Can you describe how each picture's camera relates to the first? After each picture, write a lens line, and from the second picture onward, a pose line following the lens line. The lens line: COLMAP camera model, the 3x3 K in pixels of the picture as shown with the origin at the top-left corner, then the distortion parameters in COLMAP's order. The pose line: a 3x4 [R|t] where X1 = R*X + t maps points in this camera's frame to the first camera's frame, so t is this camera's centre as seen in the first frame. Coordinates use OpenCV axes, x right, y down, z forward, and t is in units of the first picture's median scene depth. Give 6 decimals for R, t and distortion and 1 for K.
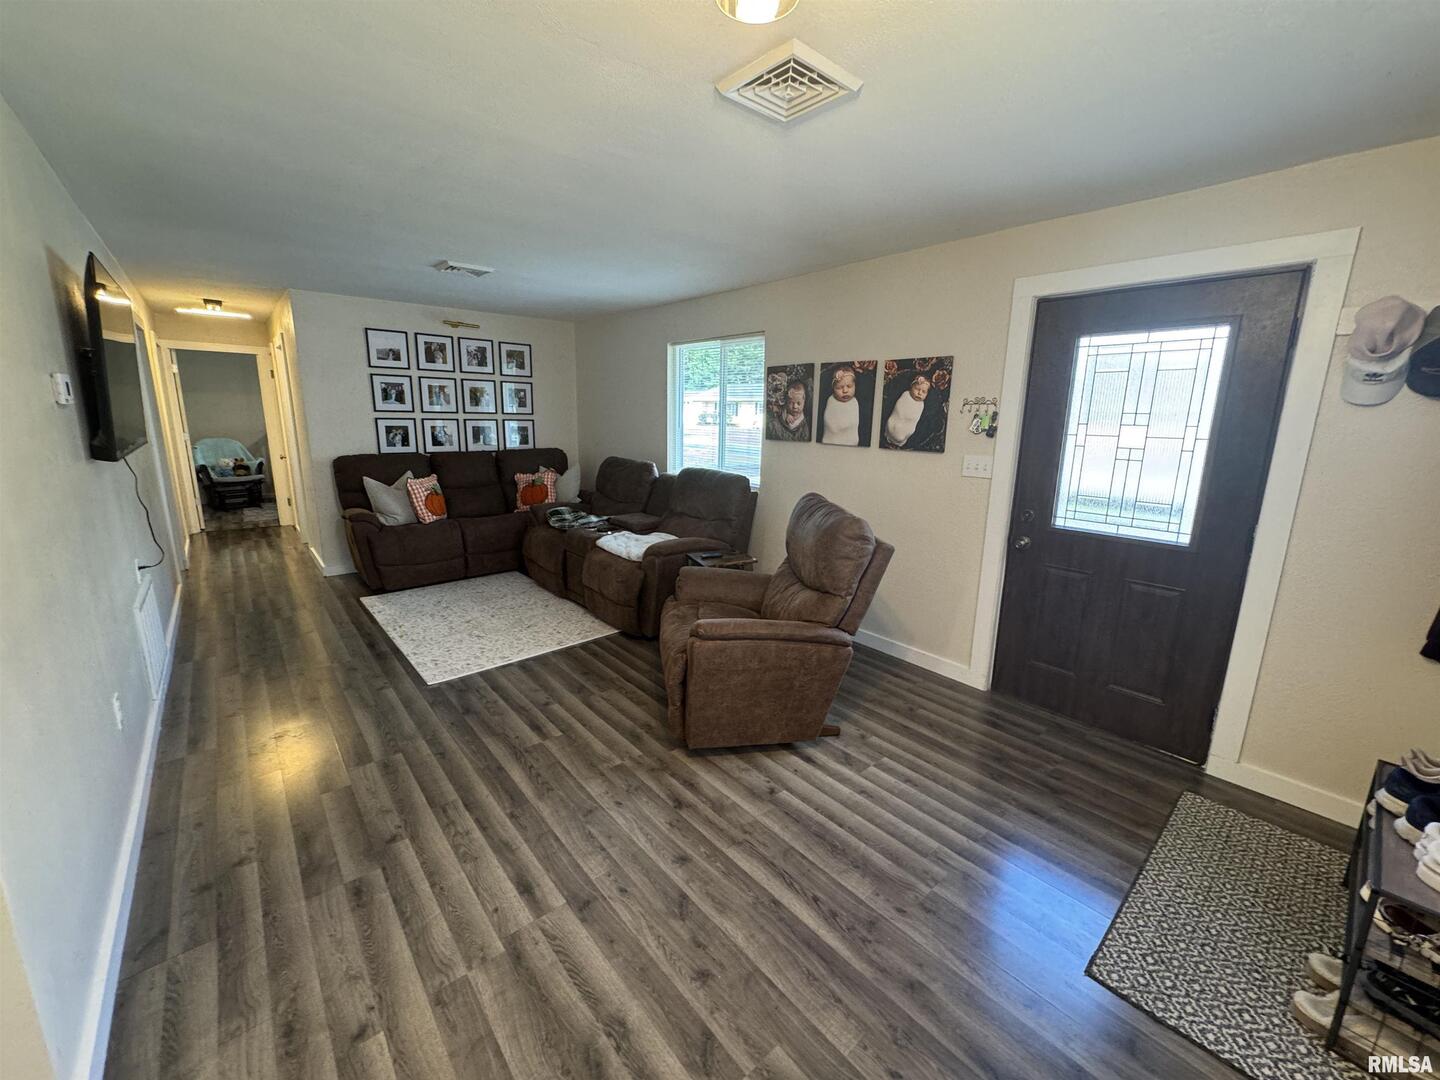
lens RADIAL K [[576.9, 0, 721.7], [0, 576.9, 536.1], [0, 0, 1]] dist [-0.002217, 0.000181]
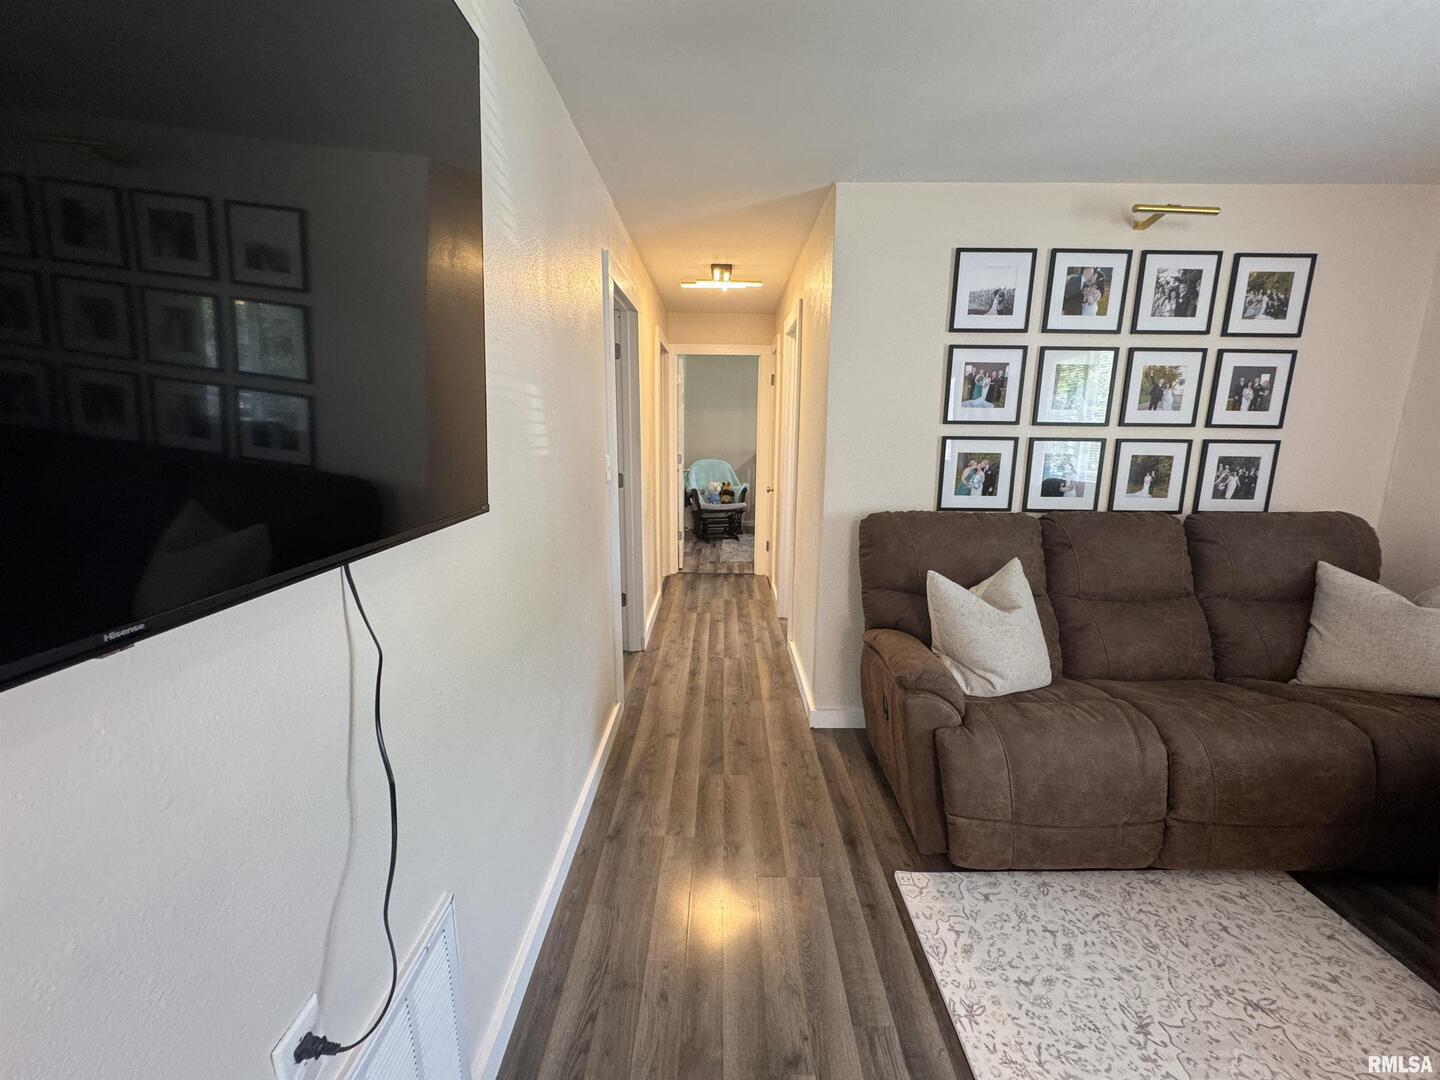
lens RADIAL K [[576.9, 0, 715.5], [0, 576.9, 535.3], [0, 0, 1]] dist [-0.002217, 0.000181]
pose [[0.751108, 0.109673, -0.651005, -0.594474], [-0.131276, 0.991224, 0.015528, -0.148188], [0.646995, 0.073798, 0.758914, 0.724799]]
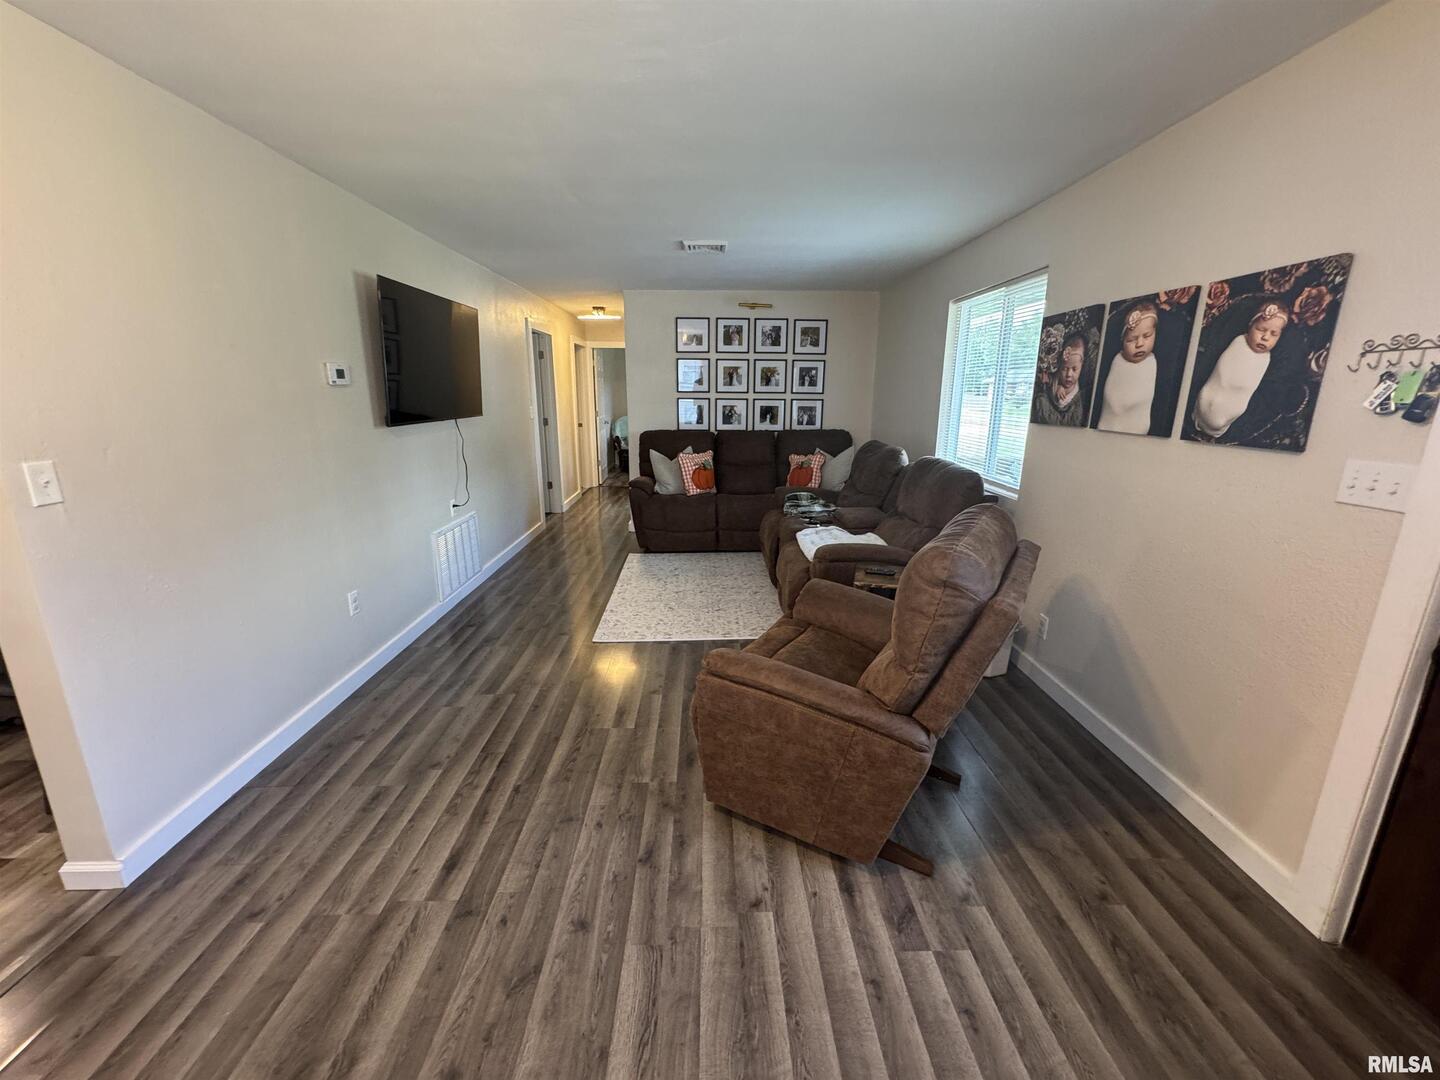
lens RADIAL K [[576.9, 0, 717.2], [0, 576.9, 535.8], [0, 0, 1]] dist [-0.002217, 0.000181]
pose [[0.770270, 0.139920, -0.622178, 0.277996], [-0.123244, 0.989902, 0.070038, -0.038834], [0.625695, 0.022731, 0.779736, 0.251222]]
